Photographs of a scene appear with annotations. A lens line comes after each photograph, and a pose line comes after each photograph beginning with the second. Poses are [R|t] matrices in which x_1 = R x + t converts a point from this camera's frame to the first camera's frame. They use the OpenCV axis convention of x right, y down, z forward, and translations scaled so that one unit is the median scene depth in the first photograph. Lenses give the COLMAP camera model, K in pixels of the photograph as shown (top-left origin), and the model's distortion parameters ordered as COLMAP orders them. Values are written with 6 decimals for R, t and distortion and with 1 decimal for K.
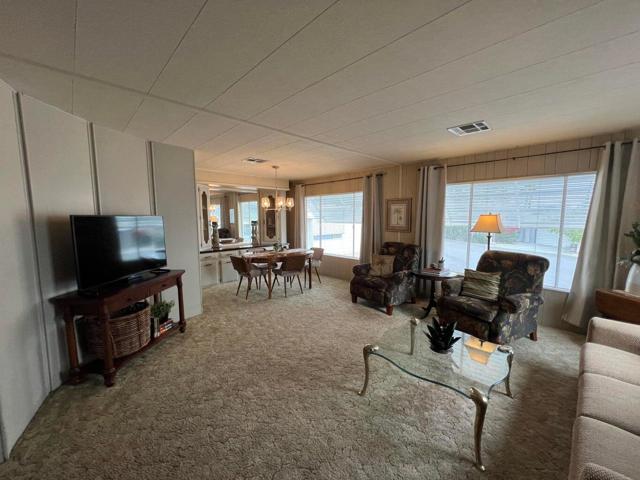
lens RADIAL K [[258.1, 0, 319.3], [0, 258.1, 240.1], [0, 0, 1]] dist [0.001708, -0.000227]
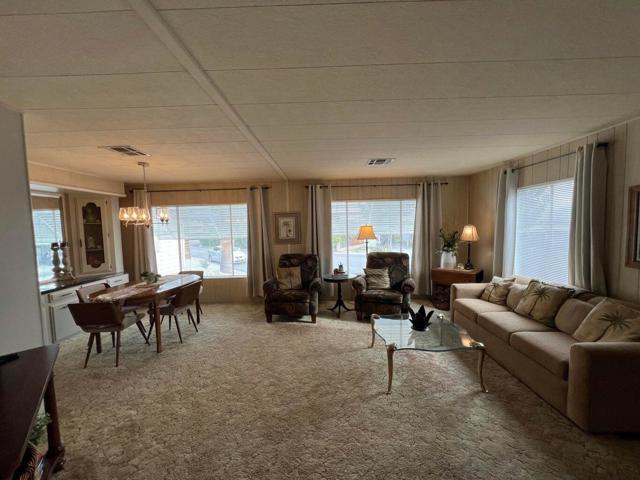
lens RADIAL K [[258.1, 0, 320.2], [0, 258.1, 240.7], [0, 0, 1]] dist [0.001708, -0.000227]
pose [[0.702562, -0.056811, 0.709351, -0.390018], [0.089664, 0.995931, -0.009044, -0.027391], [-0.705951, 0.069957, 0.704797, 0.199452]]
